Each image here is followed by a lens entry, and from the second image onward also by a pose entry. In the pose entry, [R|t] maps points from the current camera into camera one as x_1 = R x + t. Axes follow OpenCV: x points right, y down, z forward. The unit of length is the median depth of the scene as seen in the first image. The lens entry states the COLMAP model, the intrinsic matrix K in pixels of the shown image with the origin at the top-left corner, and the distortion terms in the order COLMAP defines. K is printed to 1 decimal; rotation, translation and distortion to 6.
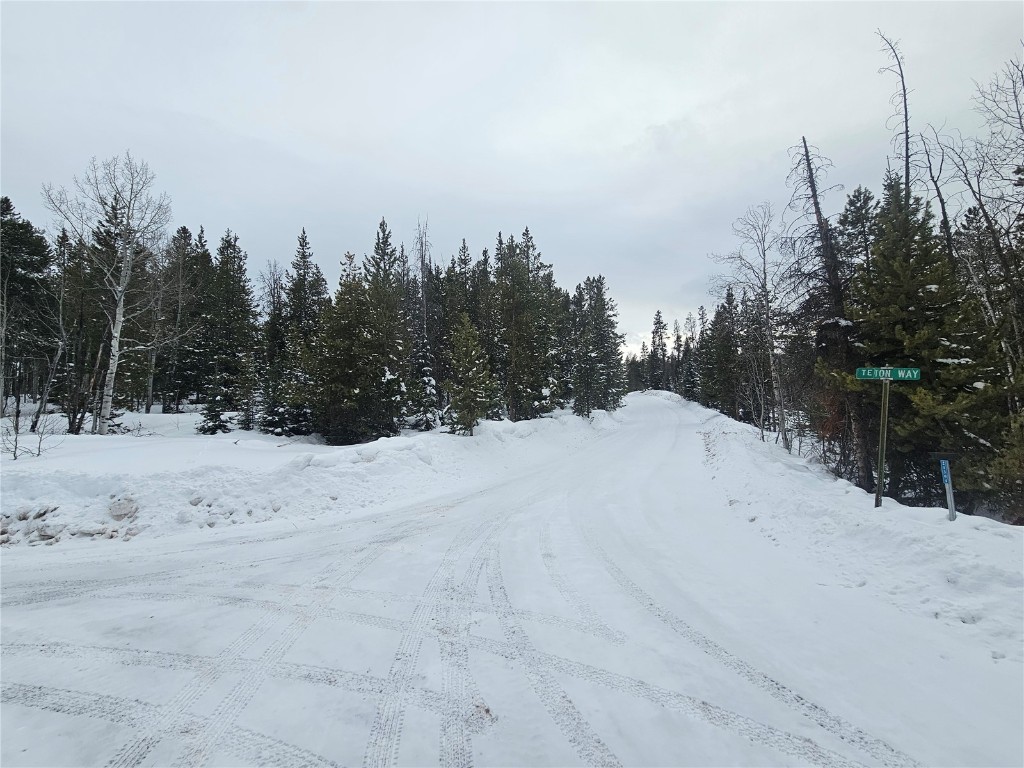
lens RADIAL K [[415.3, 0, 508.7], [0, 415.3, 385.3], [0, 0, 1]] dist [-0.007237, 0.001842]
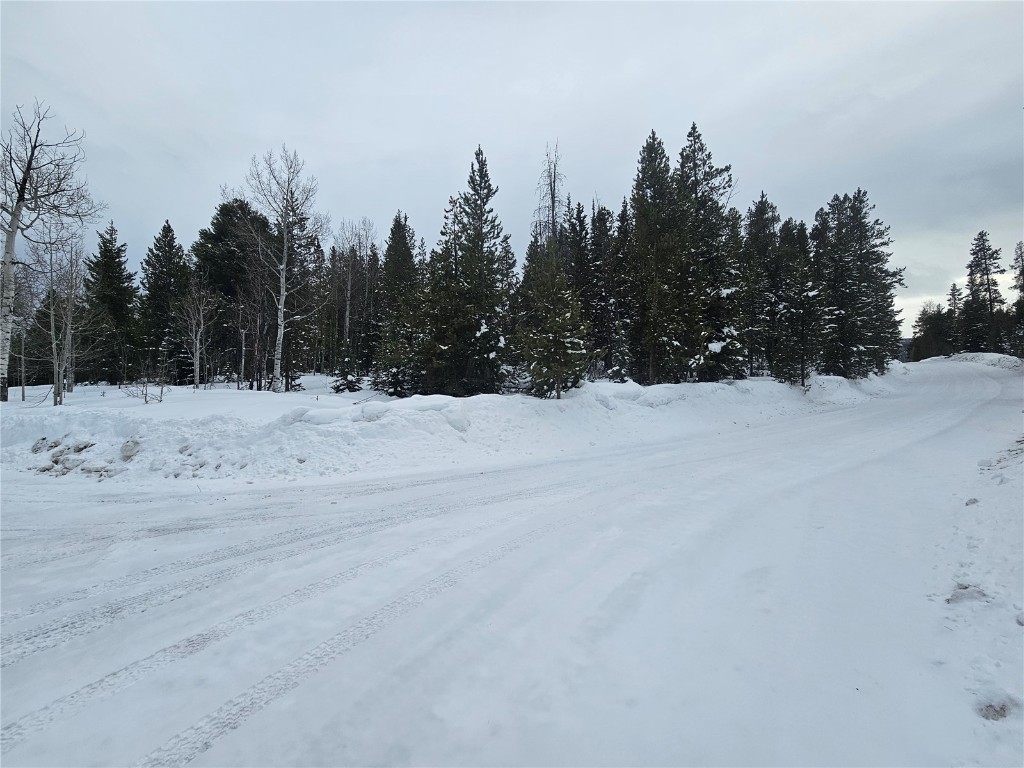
lens RADIAL K [[415.3, 0, 511.6], [0, 415.3, 383.8], [0, 0, 1]] dist [-0.007237, 0.001842]
pose [[0.869371, 0.004751, -0.494137, 0.182049], [0.023663, 0.998406, 0.051231, 0.045649], [0.493593, -0.056231, 0.867873, 0.261427]]
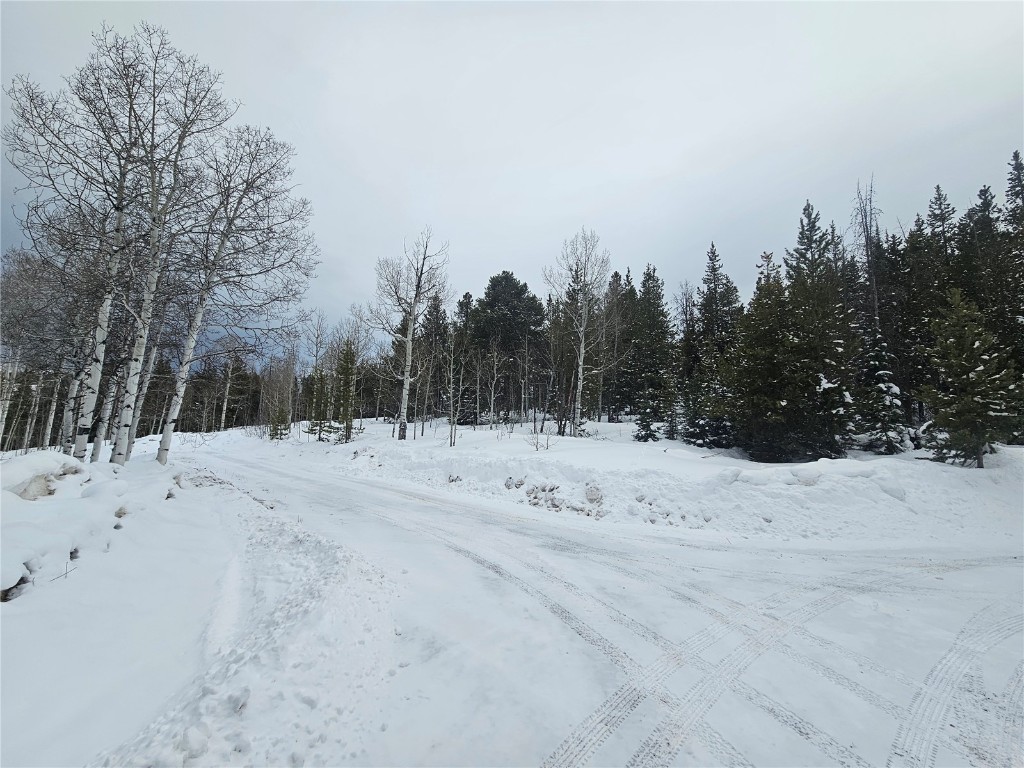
lens RADIAL K [[415.3, 0, 509.6], [0, 415.3, 385.2], [0, 0, 1]] dist [-0.007237, 0.001842]
pose [[0.605189, -0.045109, -0.794802, -0.012377], [0.021790, 0.998958, -0.040104, -0.001383], [0.795783, 0.006952, 0.605542, -0.007996]]
